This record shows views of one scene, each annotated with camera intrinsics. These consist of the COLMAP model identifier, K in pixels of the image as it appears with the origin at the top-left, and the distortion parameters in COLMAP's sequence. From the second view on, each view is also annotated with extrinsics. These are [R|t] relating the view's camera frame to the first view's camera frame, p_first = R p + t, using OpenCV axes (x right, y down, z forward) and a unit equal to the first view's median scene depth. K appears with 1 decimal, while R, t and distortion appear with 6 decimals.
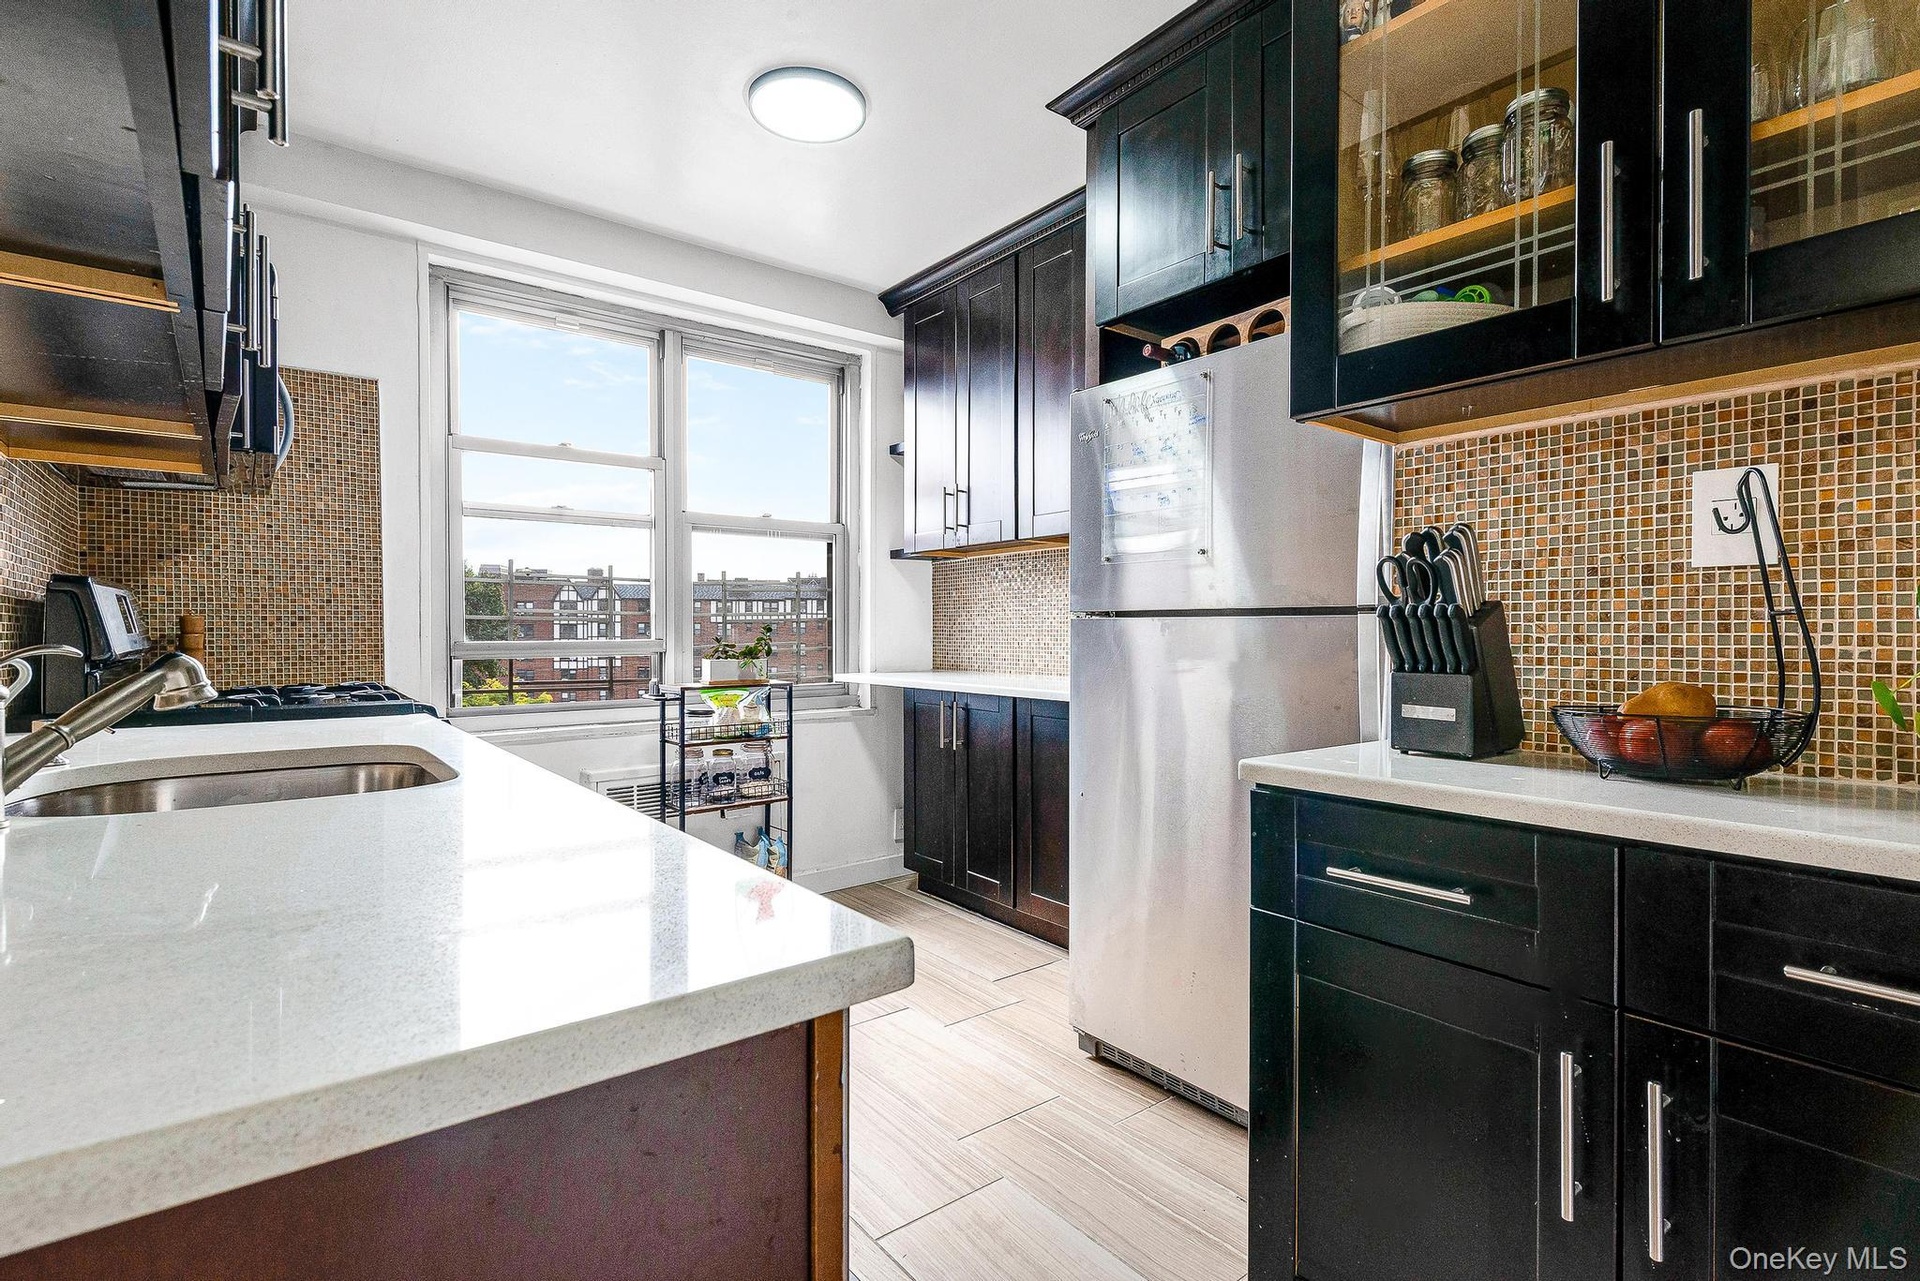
lens RADIAL K [[923.1, 0, 978.4], [0, 923.1, 635.2], [0, 0, 1]] dist [0.010560, -0.002988]
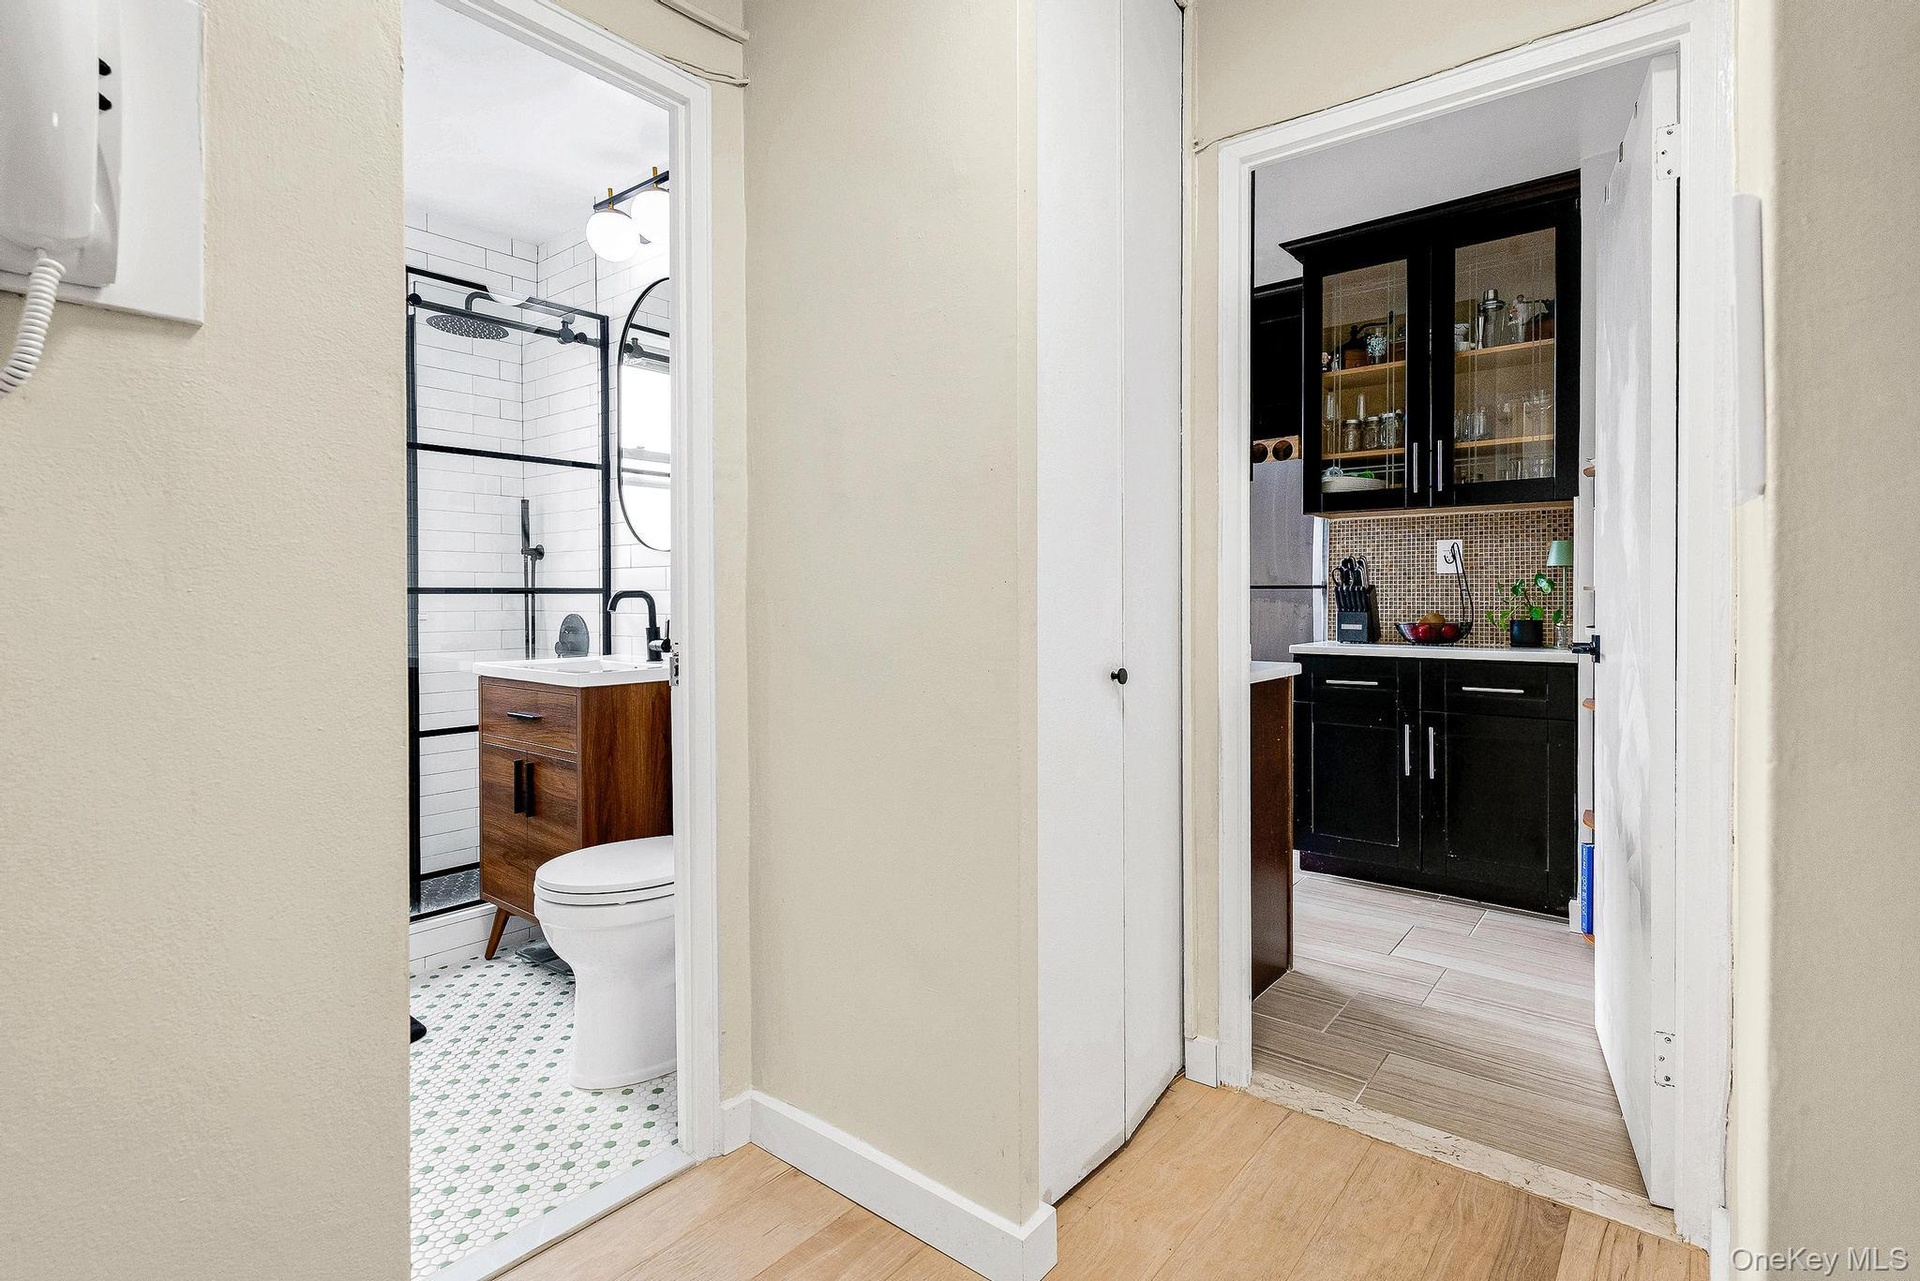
lens RADIAL K [[923.1, 0, 995.9], [0, 923.1, 593.9], [0, 0, 1]] dist [0.010560, -0.002988]
pose [[0.973000, 0.001238, 0.230800, -1.208392], [0.000357, 0.999976, -0.006869, 0.008544], [-0.230803, 0.006766, 0.972977, -1.455354]]
